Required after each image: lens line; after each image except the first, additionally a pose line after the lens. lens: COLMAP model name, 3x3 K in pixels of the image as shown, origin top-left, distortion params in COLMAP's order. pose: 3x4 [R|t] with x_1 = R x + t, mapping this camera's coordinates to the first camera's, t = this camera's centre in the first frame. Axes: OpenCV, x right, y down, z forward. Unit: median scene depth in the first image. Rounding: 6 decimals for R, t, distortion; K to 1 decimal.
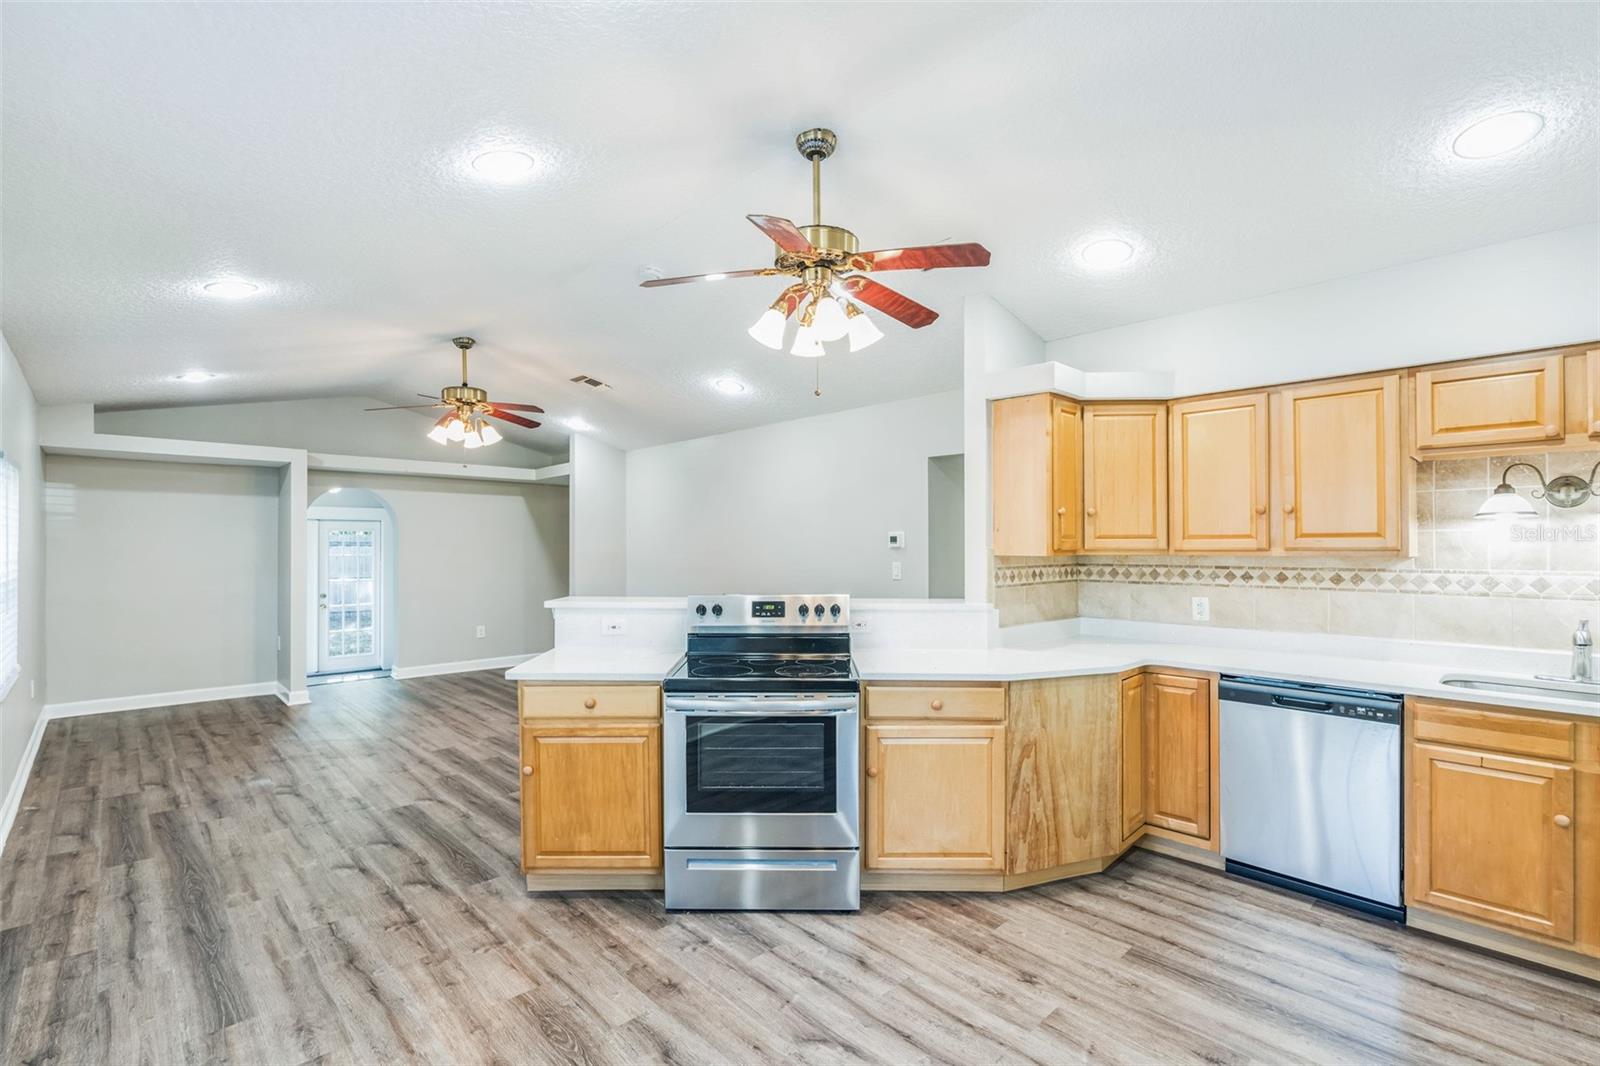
lens RADIAL K [[732.4, 0, 786.8], [0, 732.4, 540.0], [0, 0, 1]] dist [-0.010328, 0.003374]
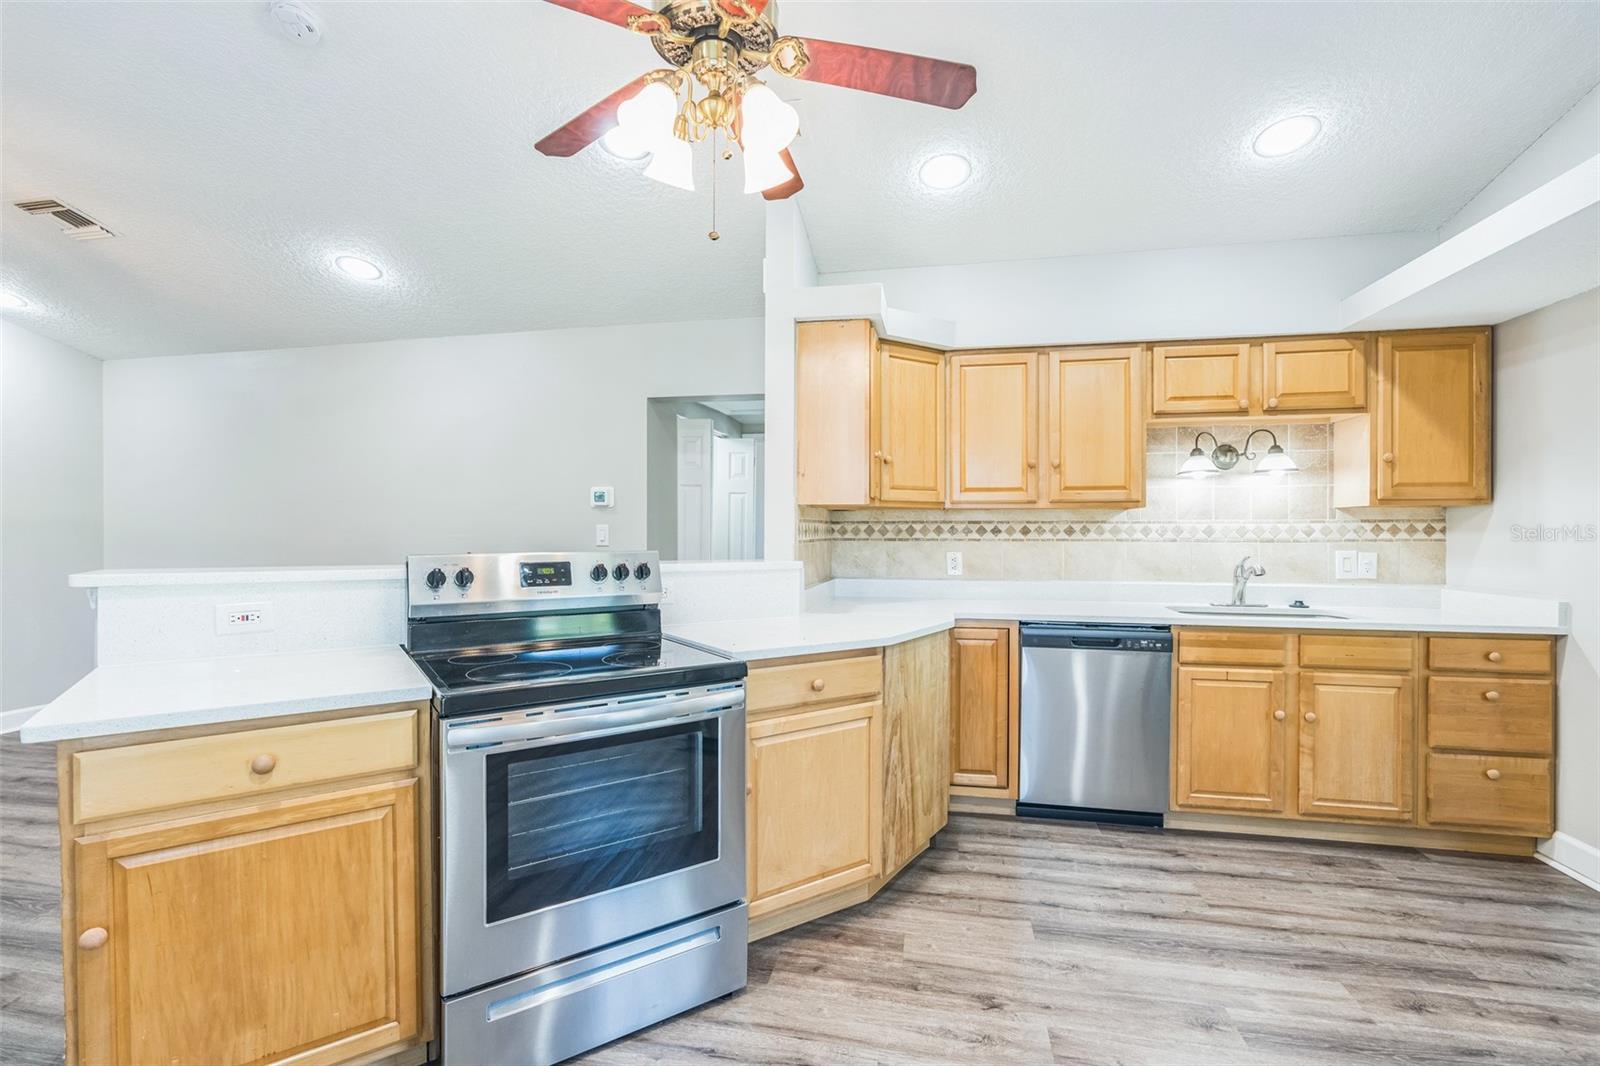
lens RADIAL K [[732.4, 0, 805.9], [0, 732.4, 530.7], [0, 0, 1]] dist [-0.010328, 0.003374]
pose [[0.814287, 0.002294, 0.580458, -0.254433], [-0.006021, 0.999972, 0.004494, 0.059019], [-0.580432, -0.007155, 0.814278, 0.377460]]
